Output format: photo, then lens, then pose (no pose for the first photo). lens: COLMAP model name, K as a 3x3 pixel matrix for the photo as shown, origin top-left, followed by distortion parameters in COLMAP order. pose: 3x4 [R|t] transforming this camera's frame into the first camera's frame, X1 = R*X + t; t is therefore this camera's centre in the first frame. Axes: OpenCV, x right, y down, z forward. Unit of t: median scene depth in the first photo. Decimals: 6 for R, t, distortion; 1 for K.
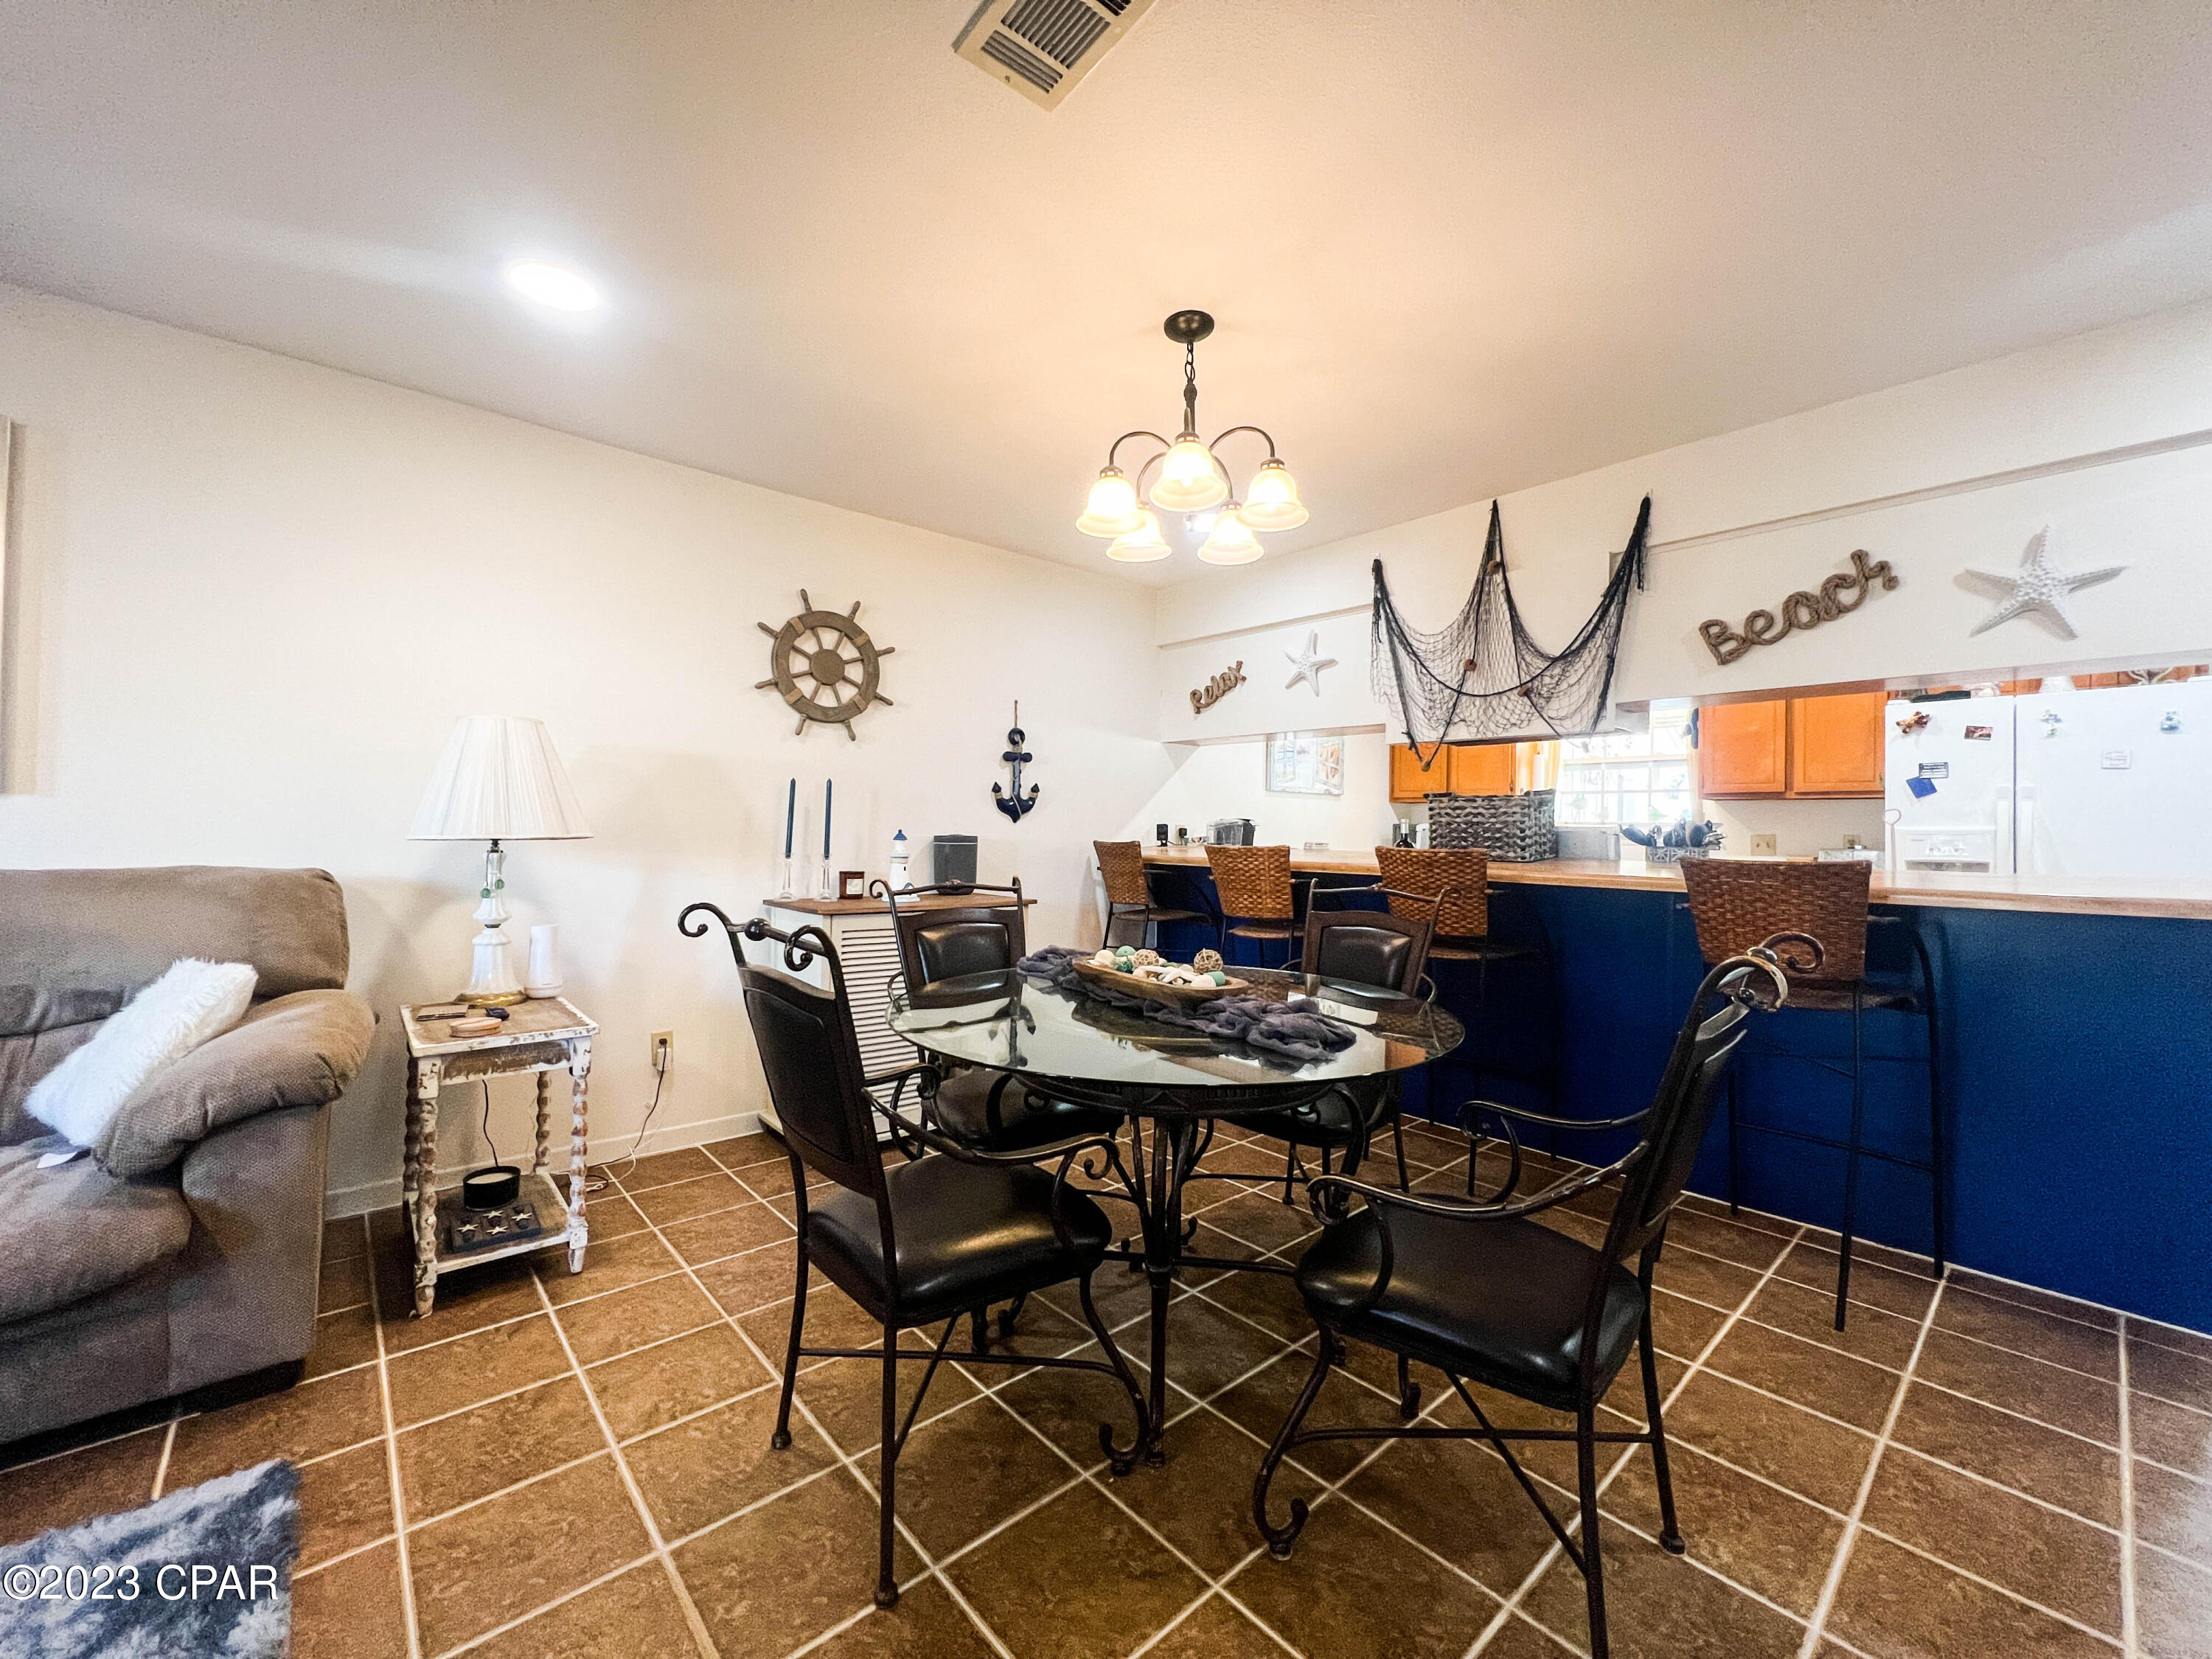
lens RADIAL K [[883.5, 0, 1107.6], [0, 883.5, 828.5], [0, 0, 1]] dist [-0.001576, 0.001065]
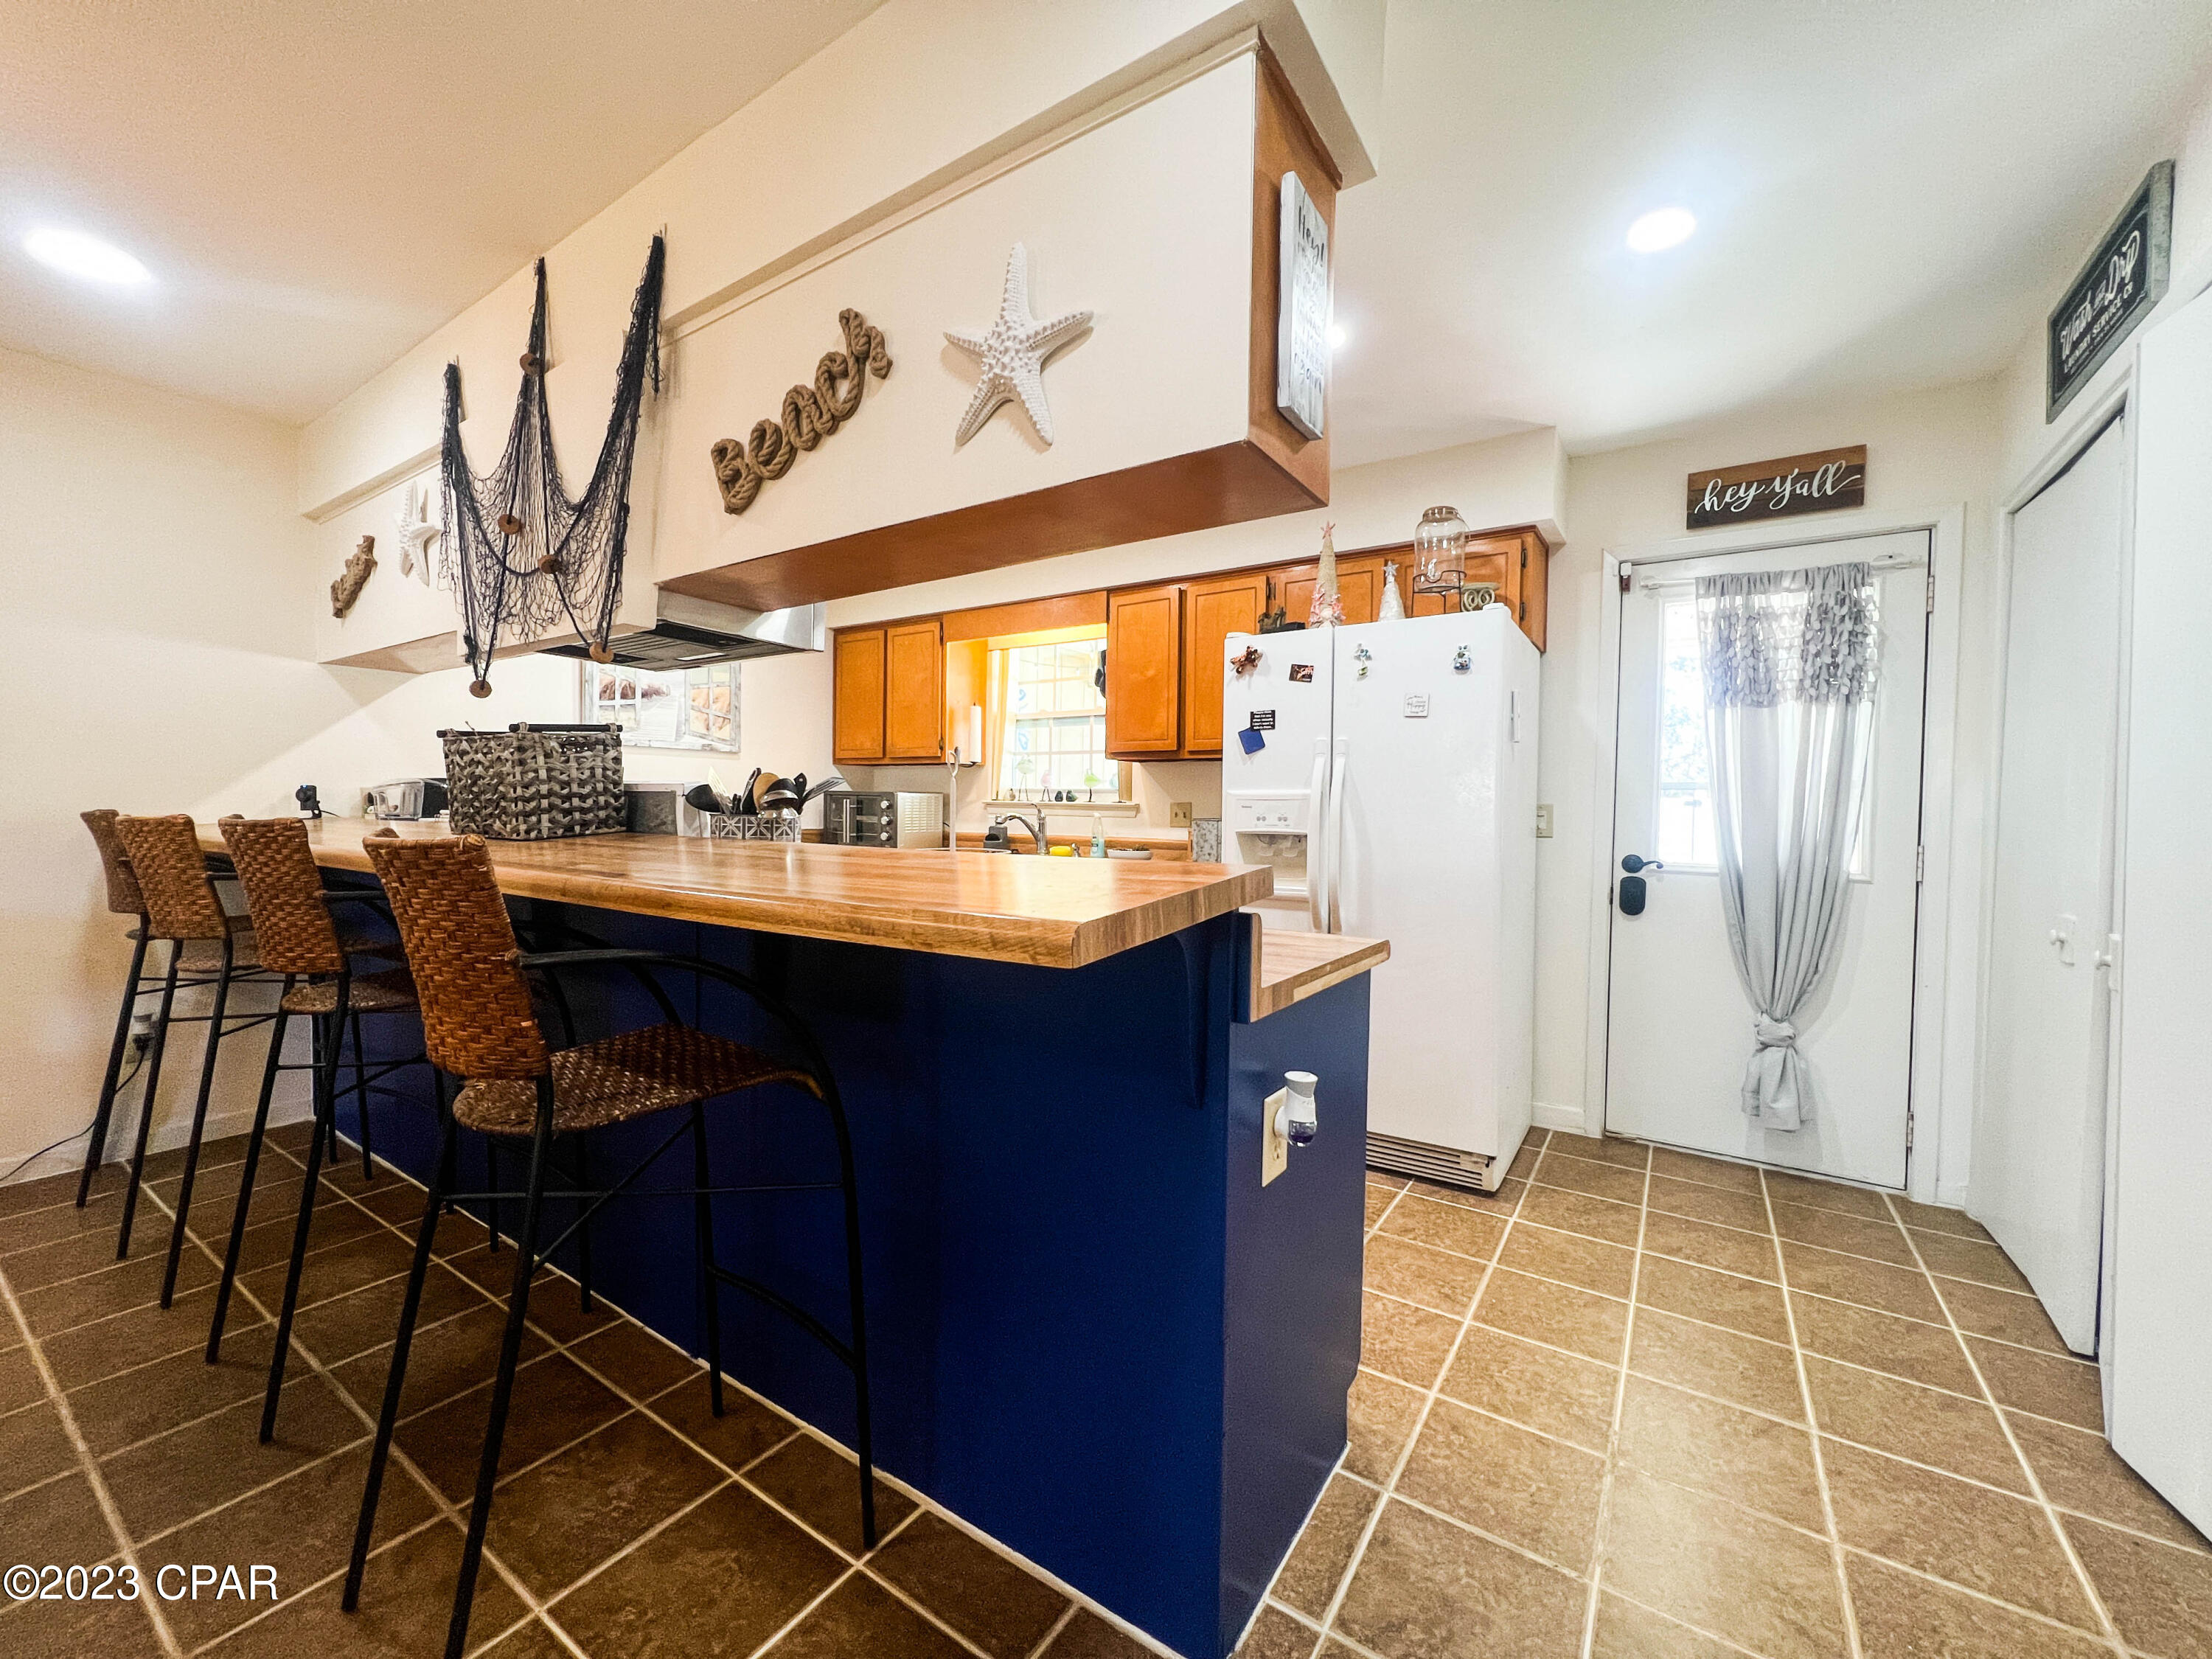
lens RADIAL K [[883.5, 0, 1104.1], [0, 883.5, 833.3], [0, 0, 1]] dist [-0.001576, 0.001065]
pose [[0.966963, -0.009036, 0.254756, 0.682008], [0.000291, 0.999410, 0.034345, 0.011612], [-0.254916, -0.033136, 0.966395, 0.294083]]
